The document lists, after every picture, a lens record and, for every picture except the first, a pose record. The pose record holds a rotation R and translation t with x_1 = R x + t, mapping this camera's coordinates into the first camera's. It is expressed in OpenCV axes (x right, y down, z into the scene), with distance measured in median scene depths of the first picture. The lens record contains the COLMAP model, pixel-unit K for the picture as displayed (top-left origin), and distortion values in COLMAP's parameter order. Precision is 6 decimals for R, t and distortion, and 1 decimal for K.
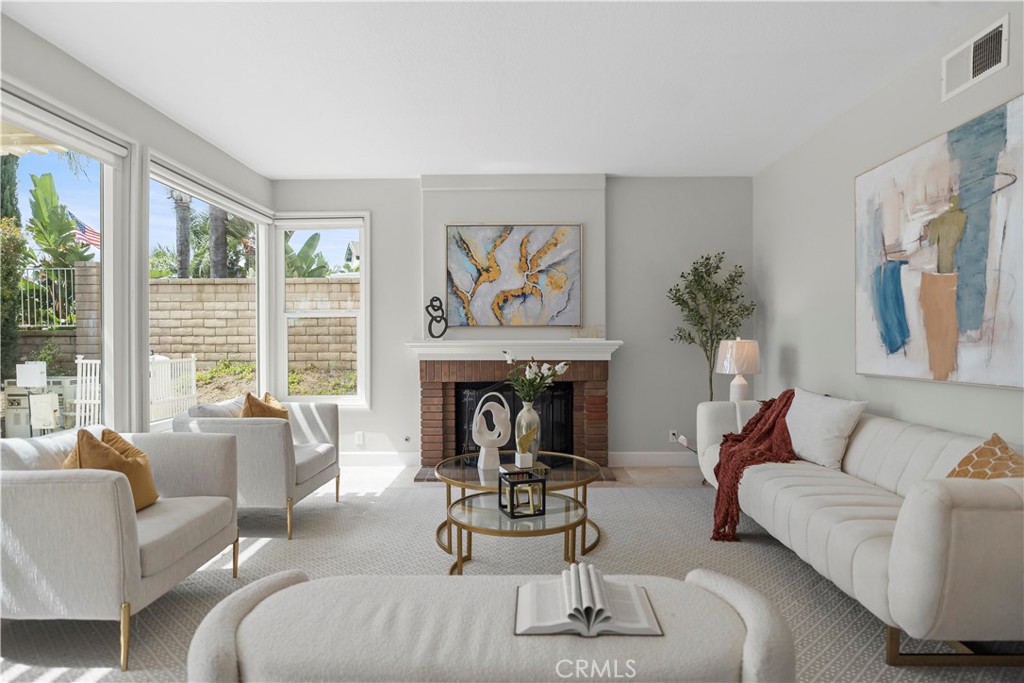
lens RADIAL K [[568.4, 0, 515.0], [0, 568.4, 342.2], [0, 0, 1]] dist [-0.005605, 0.001164]
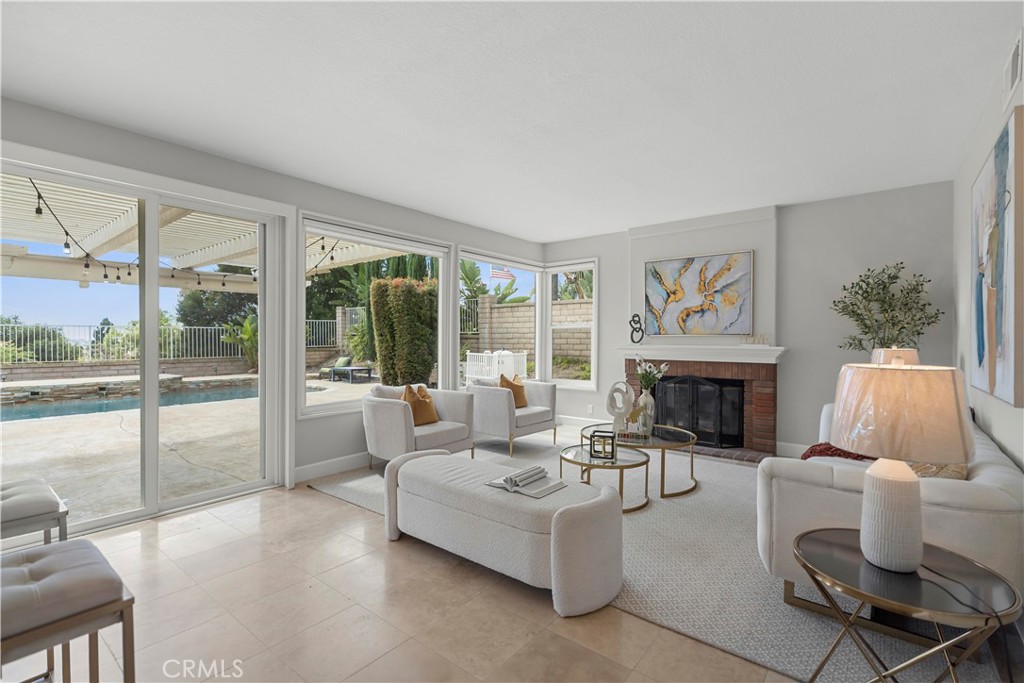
lens RADIAL K [[467.1, 0, 511.2], [0, 467.1, 340.7], [0, 0, 1]] dist [0.005062, 0.000169]
pose [[0.787772, 0.006884, -0.615929, 0.327843], [-0.007285, 0.999972, 0.001859, -0.013450], [0.615924, 0.003022, 0.787800, -0.102531]]
